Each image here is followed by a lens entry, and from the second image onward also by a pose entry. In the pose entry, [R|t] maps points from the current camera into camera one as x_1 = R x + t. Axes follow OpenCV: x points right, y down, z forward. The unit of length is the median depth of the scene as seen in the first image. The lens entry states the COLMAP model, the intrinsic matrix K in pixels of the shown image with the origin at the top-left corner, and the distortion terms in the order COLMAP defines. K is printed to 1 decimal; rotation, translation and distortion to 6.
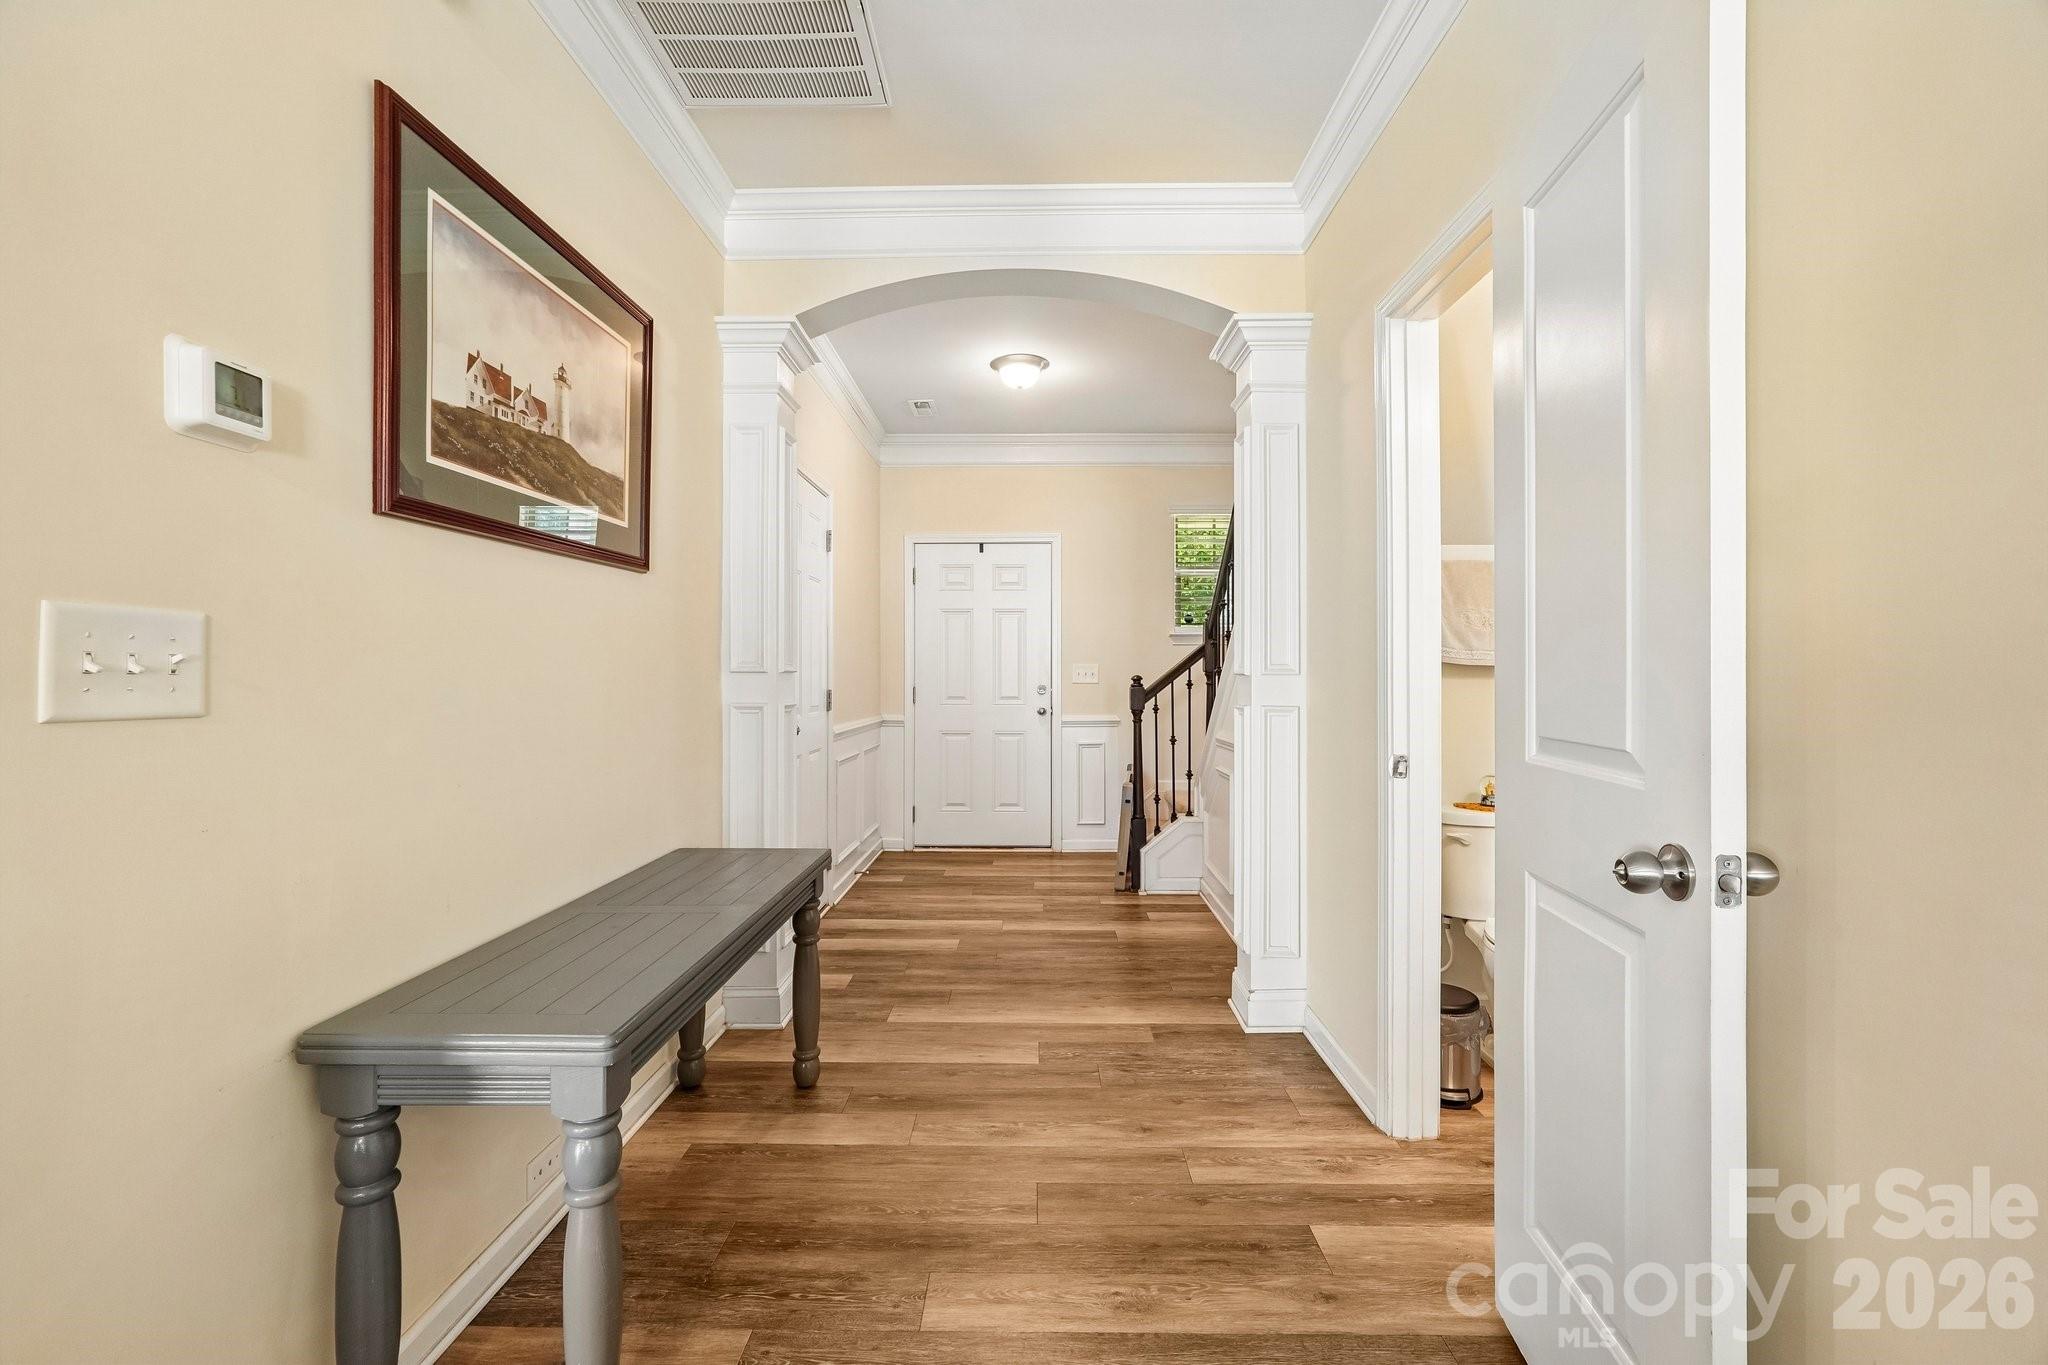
lens RADIAL K [[869.9, 0, 1028.7], [0, 869.9, 677.6], [0, 0, 1]] dist [-0.013451, 0.003881]
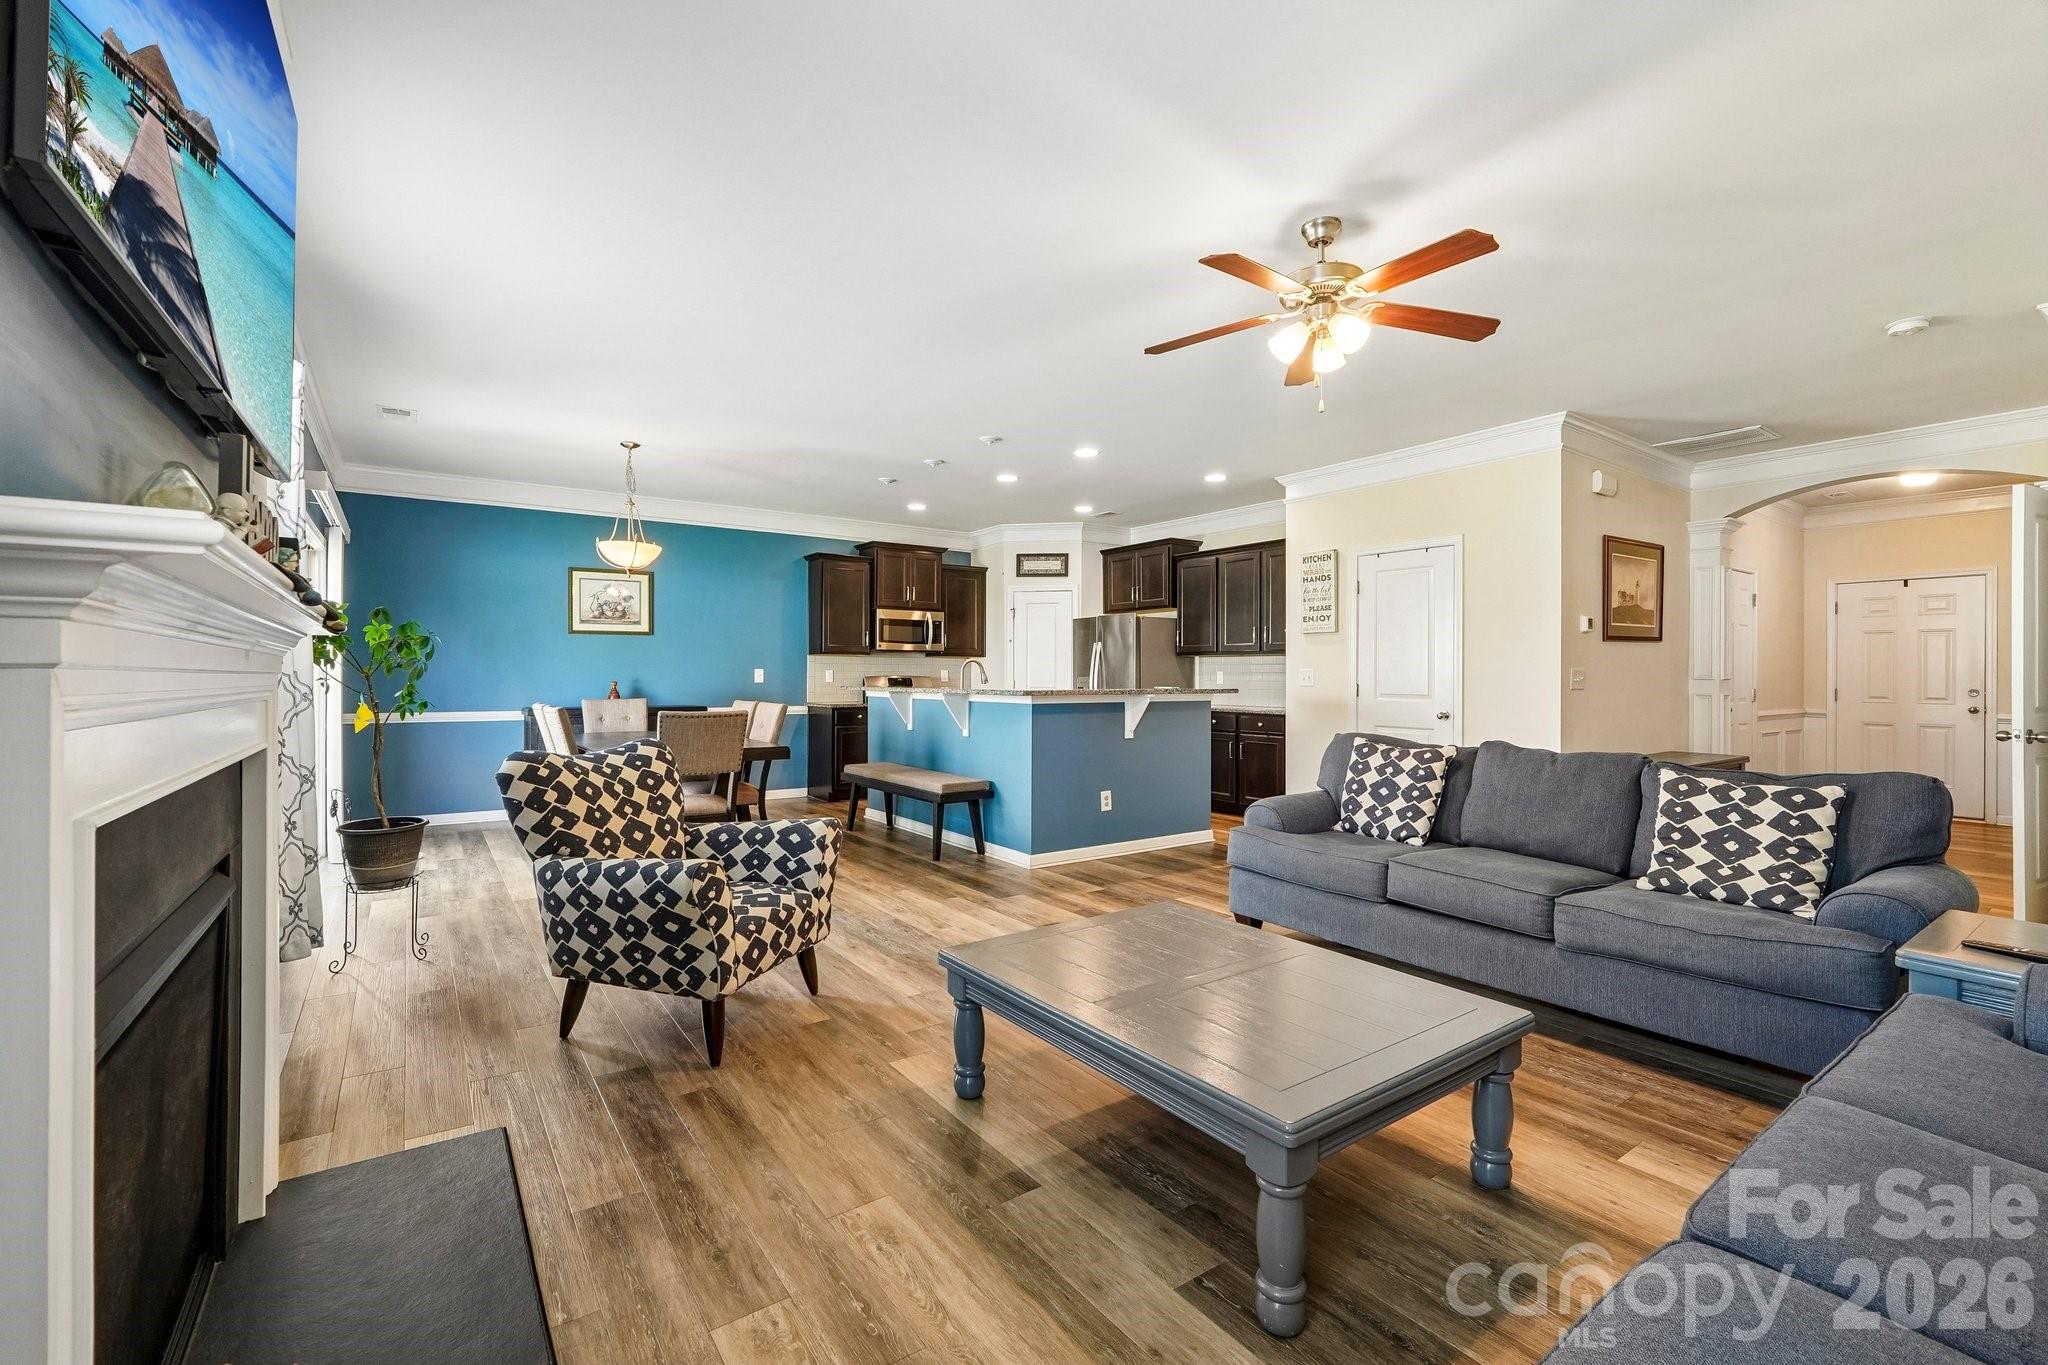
lens RADIAL K [[869.9, 0, 1014.5], [0, 869.9, 676.3], [0, 0, 1]] dist [-0.013451, 0.003881]
pose [[0.580660, 0.004305, -0.814135, 0.280297], [-0.006208, 0.999980, 0.000860, -0.002496], [0.814122, 0.004555, 0.580675, -1.065815]]
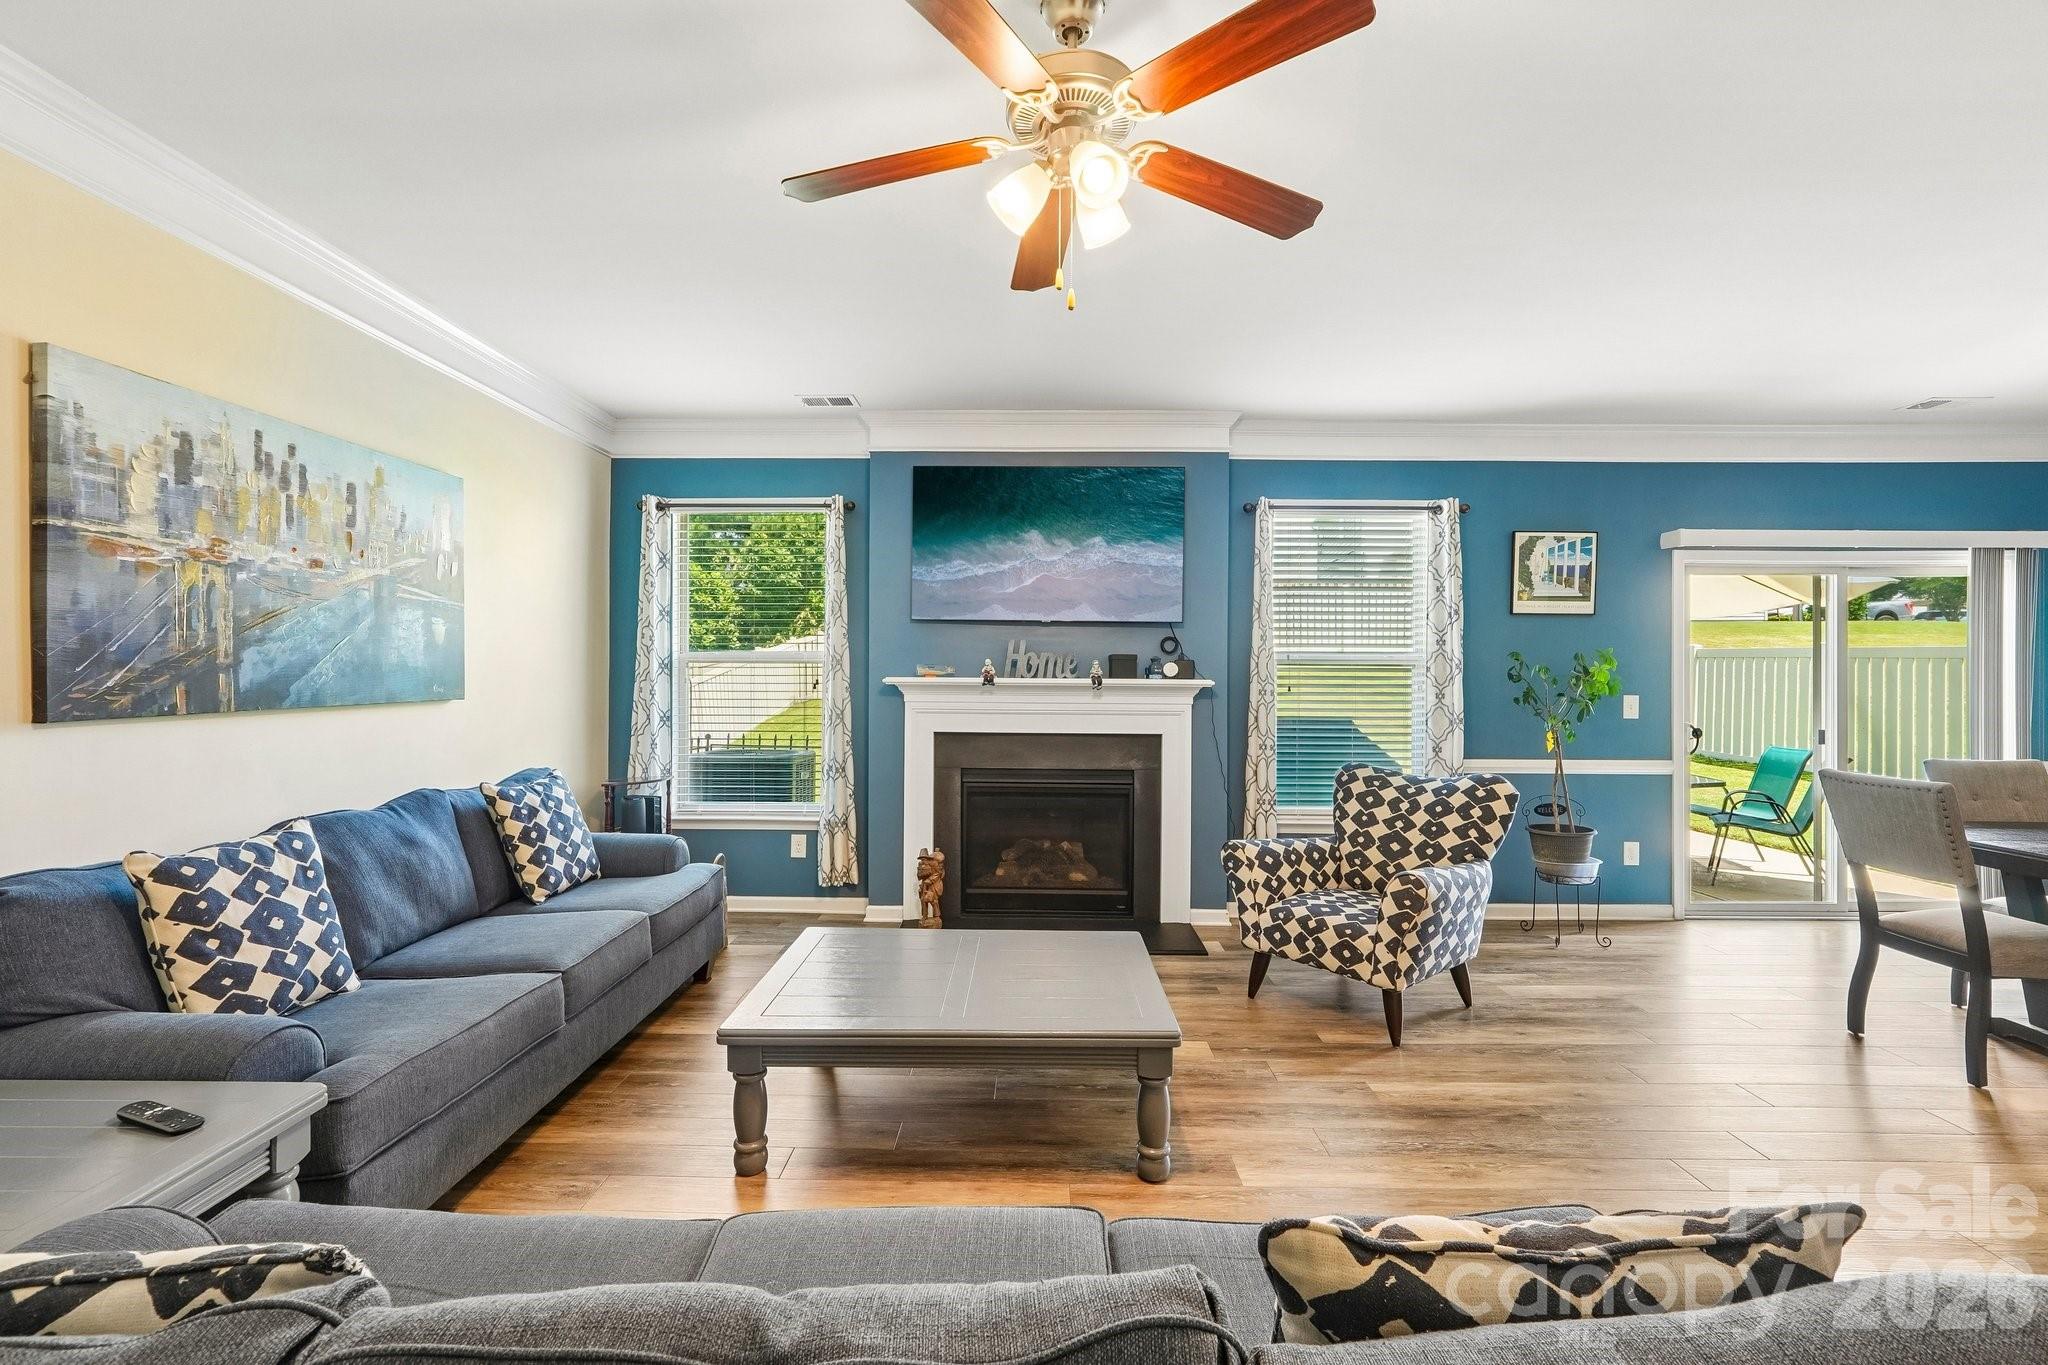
lens RADIAL K [[869.9, 0, 1026.4], [0, 869.9, 676.0], [0, 0, 1]] dist [-0.013451, 0.003881]
pose [[-0.999980, -0.003134, 0.005418, -0.099621], [-0.003127, 0.999994, 0.001342, -0.034223], [-0.005422, 0.001325, -0.999984, -0.108529]]
